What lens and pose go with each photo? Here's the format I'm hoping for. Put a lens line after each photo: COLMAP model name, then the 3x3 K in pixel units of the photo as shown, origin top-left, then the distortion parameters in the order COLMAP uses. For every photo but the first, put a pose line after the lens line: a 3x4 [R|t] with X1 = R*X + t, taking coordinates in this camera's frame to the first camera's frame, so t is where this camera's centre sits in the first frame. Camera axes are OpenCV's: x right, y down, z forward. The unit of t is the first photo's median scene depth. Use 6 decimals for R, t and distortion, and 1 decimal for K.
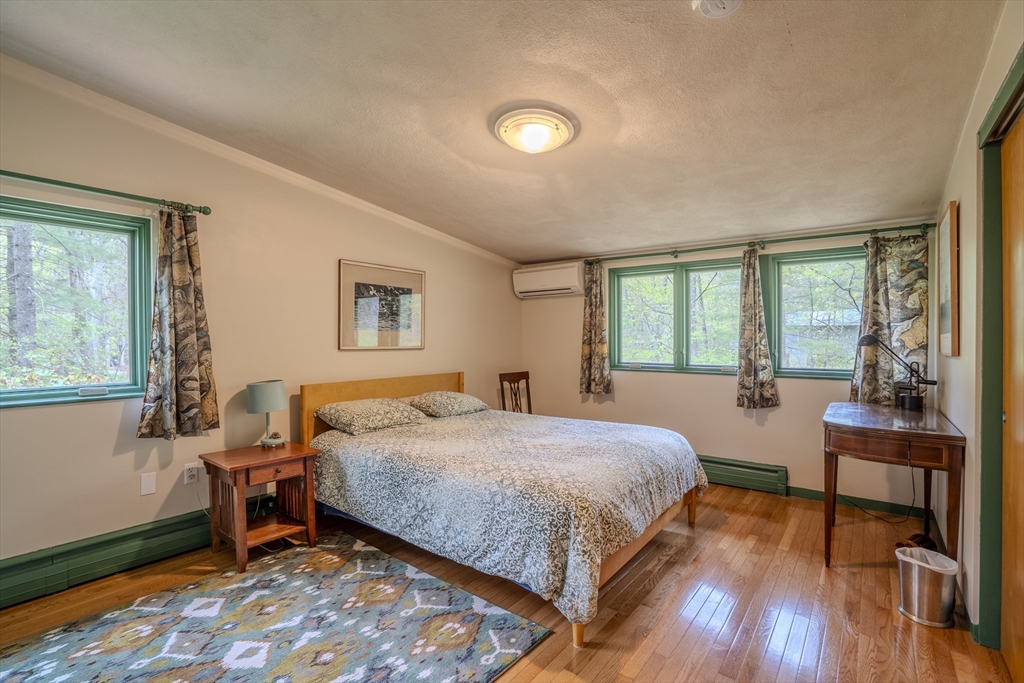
lens RADIAL K [[472.3, 0, 510.4], [0, 472.3, 343.8], [0, 0, 1]] dist [-0.059146, 0.017386]
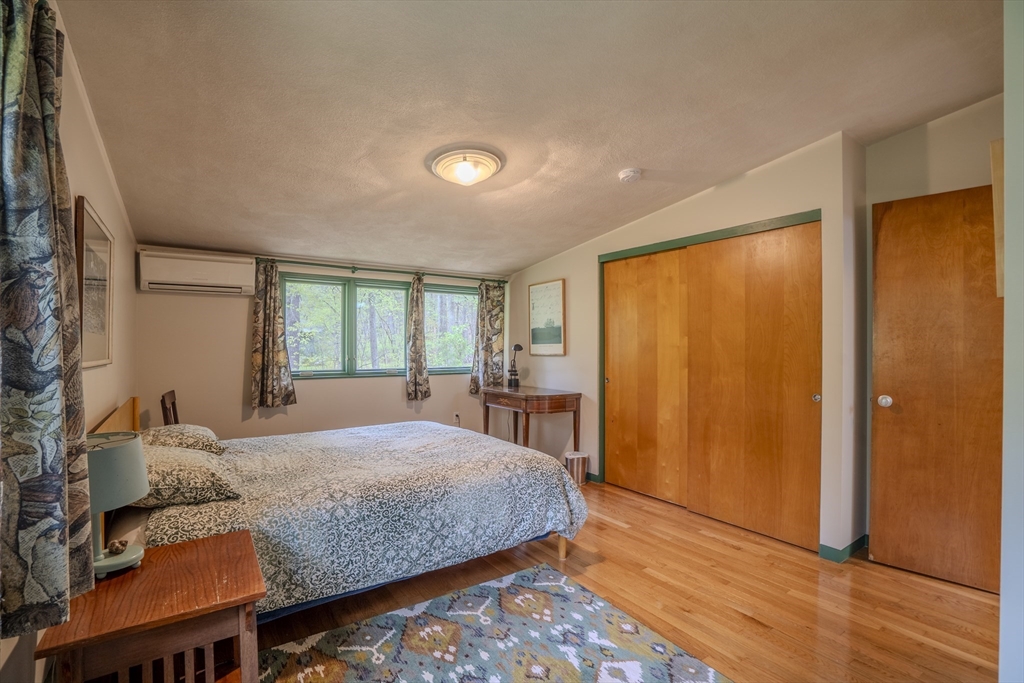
lens RADIAL K [[472.3, 0, 510.4], [0, 472.3, 343.8], [0, 0, 1]] dist [-0.059146, 0.017386]
pose [[0.293572, 0.004384, 0.955927, -0.930861], [0.010028, 0.999920, -0.007665, -0.008186], [-0.955884, 0.011836, 0.293505, 0.514727]]
